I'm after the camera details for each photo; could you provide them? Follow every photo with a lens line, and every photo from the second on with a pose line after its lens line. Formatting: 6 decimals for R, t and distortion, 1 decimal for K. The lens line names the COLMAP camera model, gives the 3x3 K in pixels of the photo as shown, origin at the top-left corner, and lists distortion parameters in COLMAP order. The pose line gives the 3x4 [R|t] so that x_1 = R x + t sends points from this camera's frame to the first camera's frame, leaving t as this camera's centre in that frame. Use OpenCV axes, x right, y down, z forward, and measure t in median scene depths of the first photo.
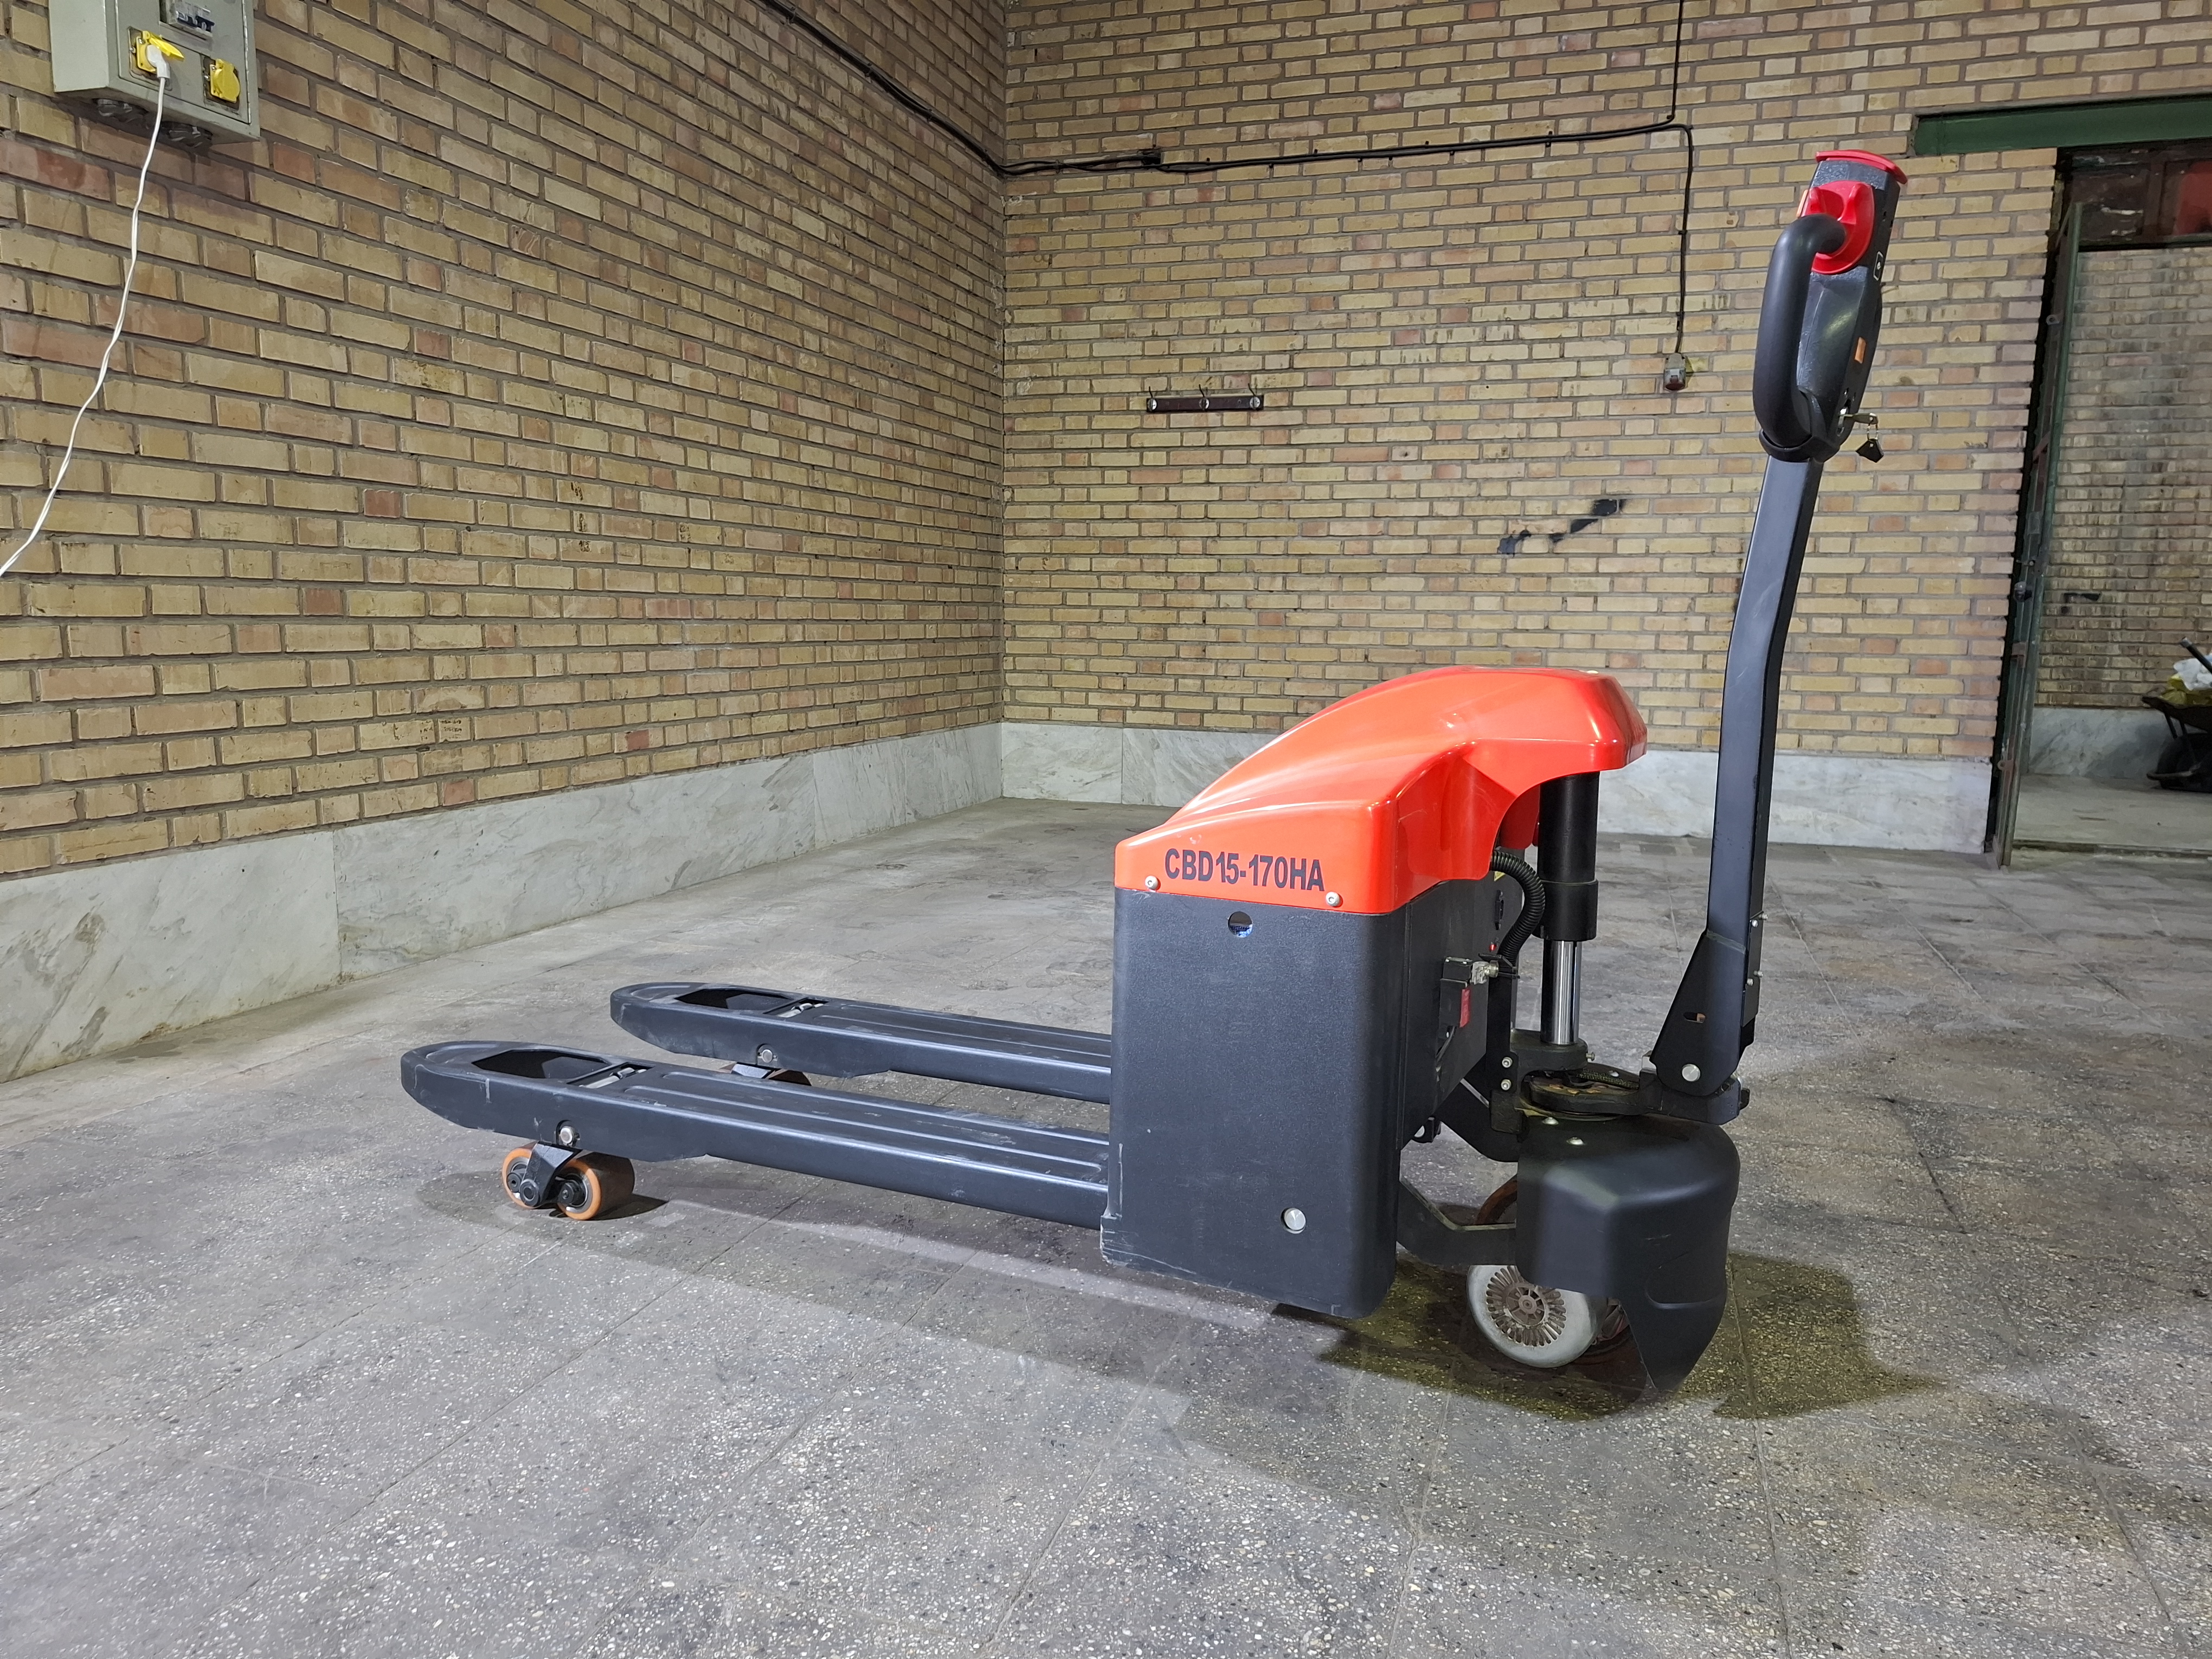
lens RADIAL K [[1528.5, 0, 1119.7], [0, 1528.5, 835.8], [0, 0, 1]] dist [0.087538, -0.086047]
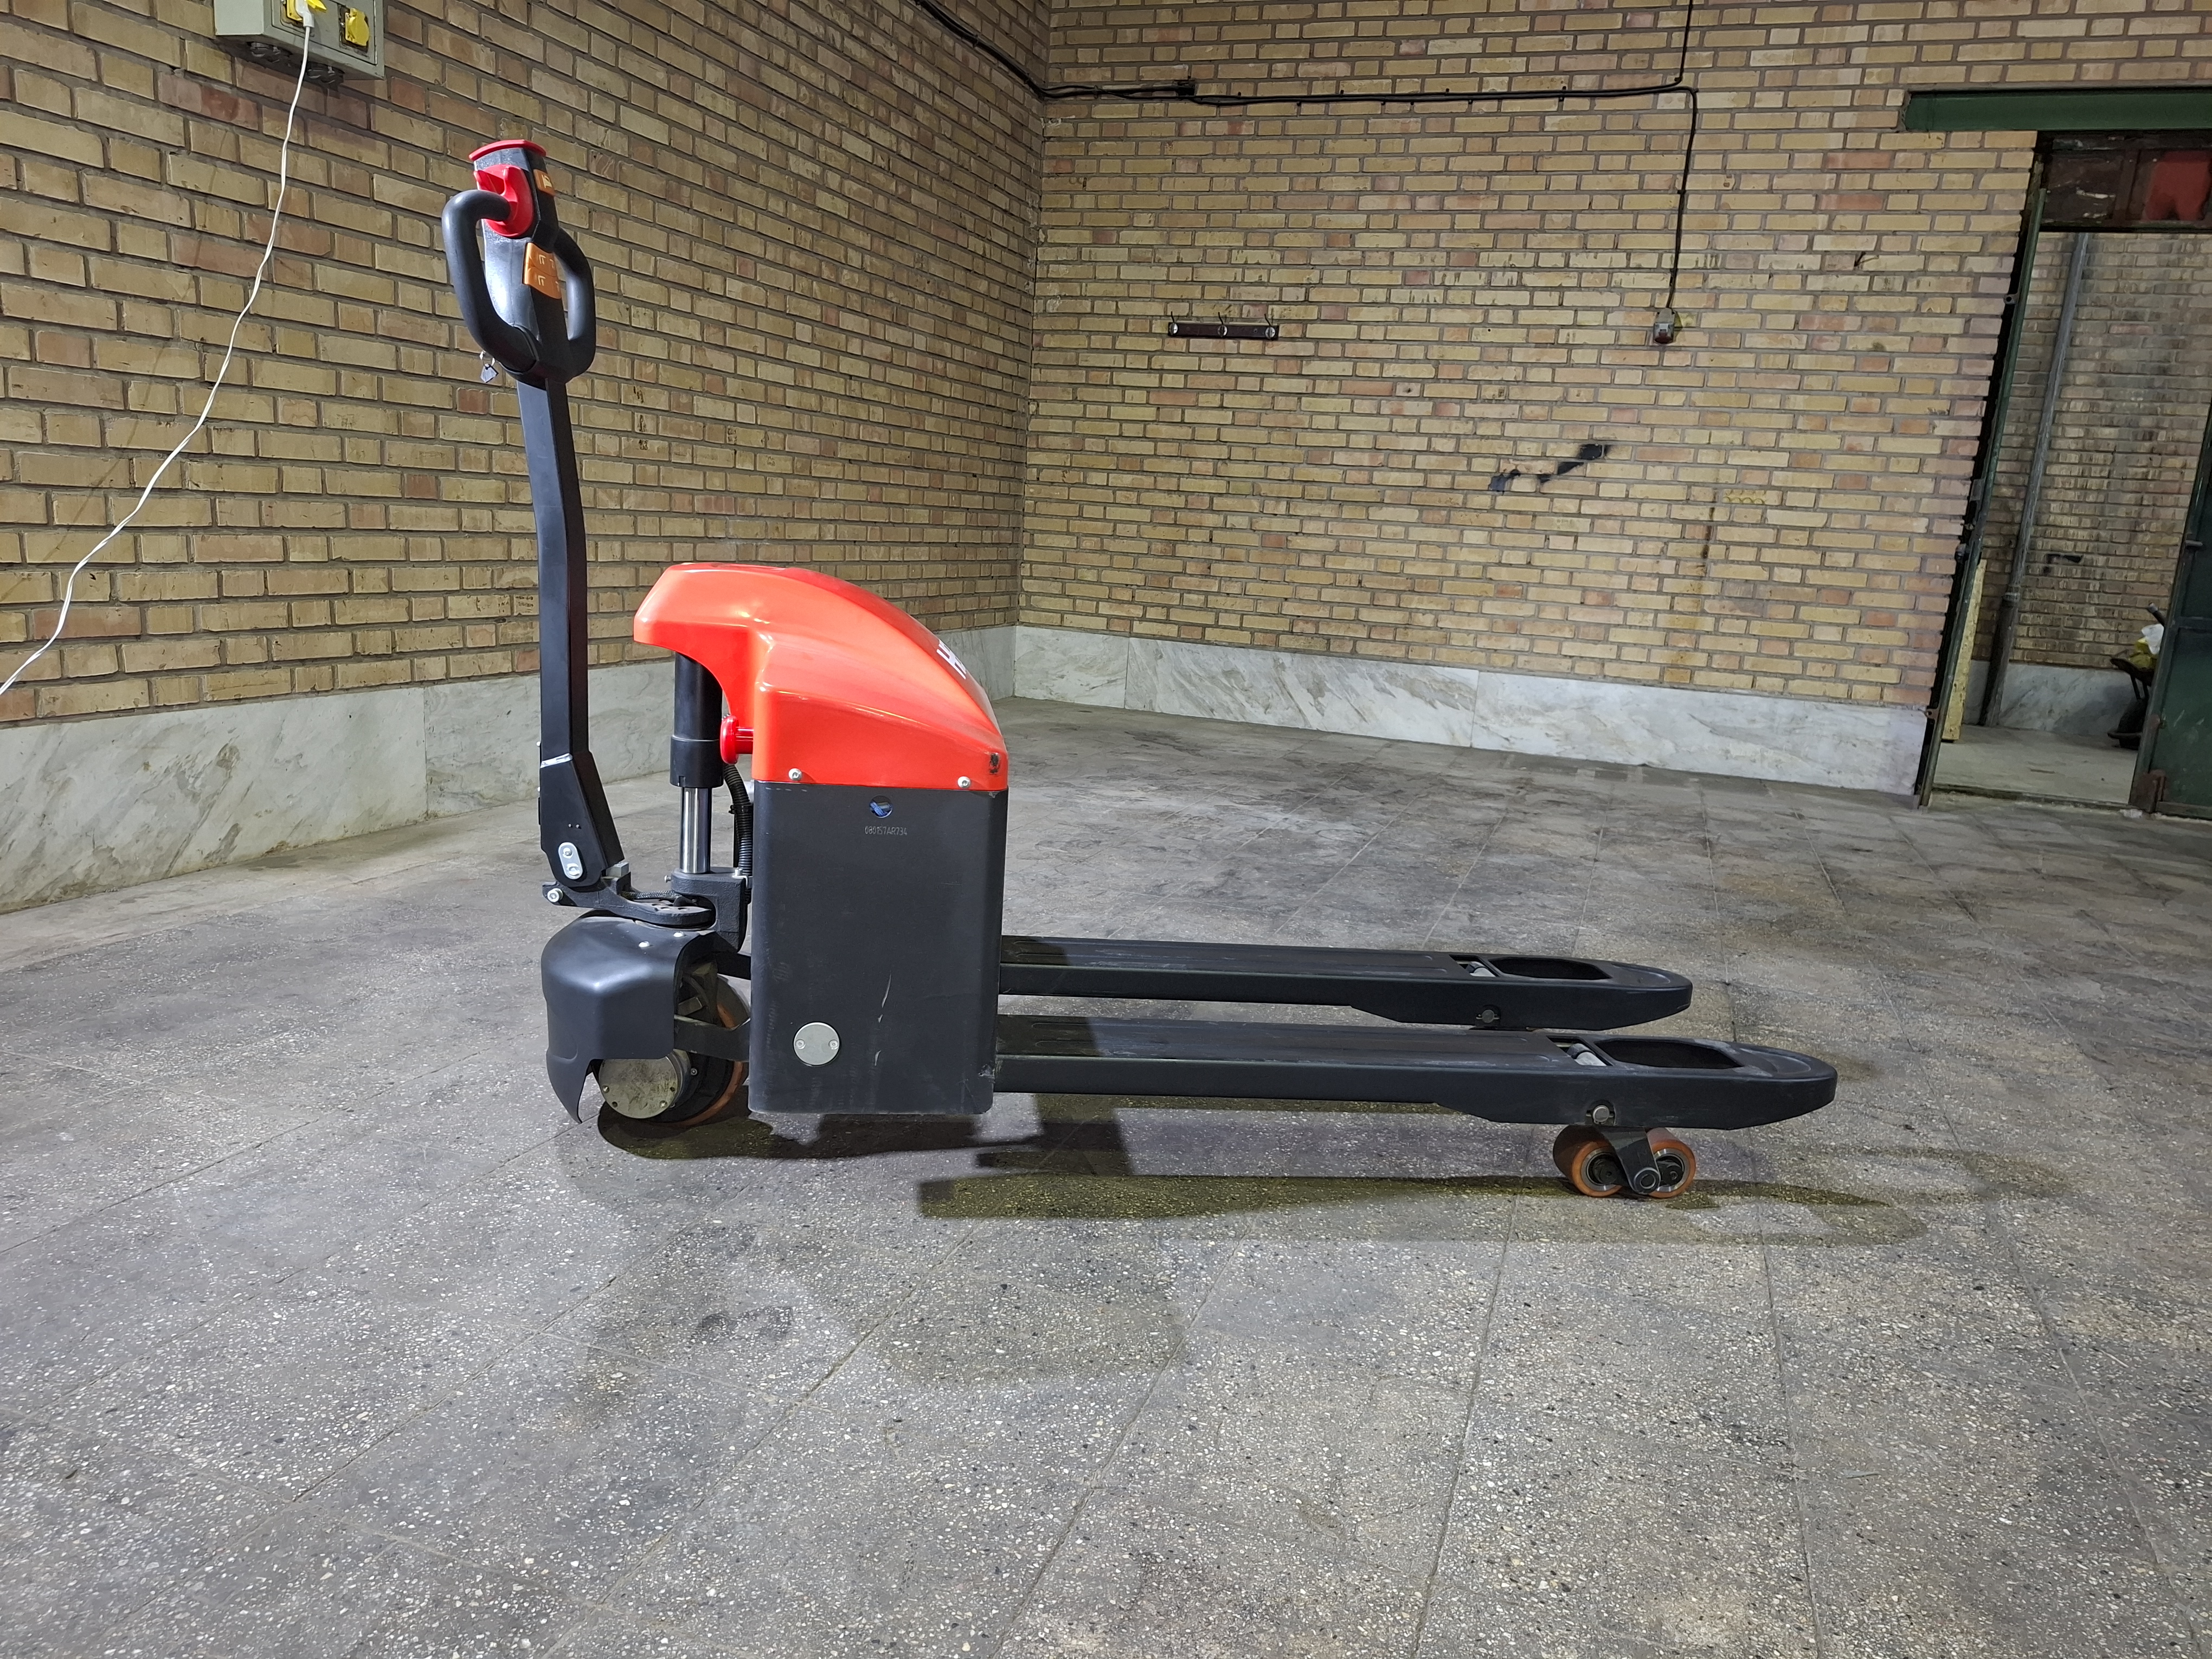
lens RADIAL K [[1528.5, 0, 1117.4], [0, 1528.5, 842.4], [0, 0, 1]] dist [0.087538, -0.086047]
pose [[0.998362, 0.055974, -0.011798, 0.019590], [-0.055111, 0.996434, 0.063884, 0.006503], [0.015331, -0.063129, 0.997888, -0.102571]]
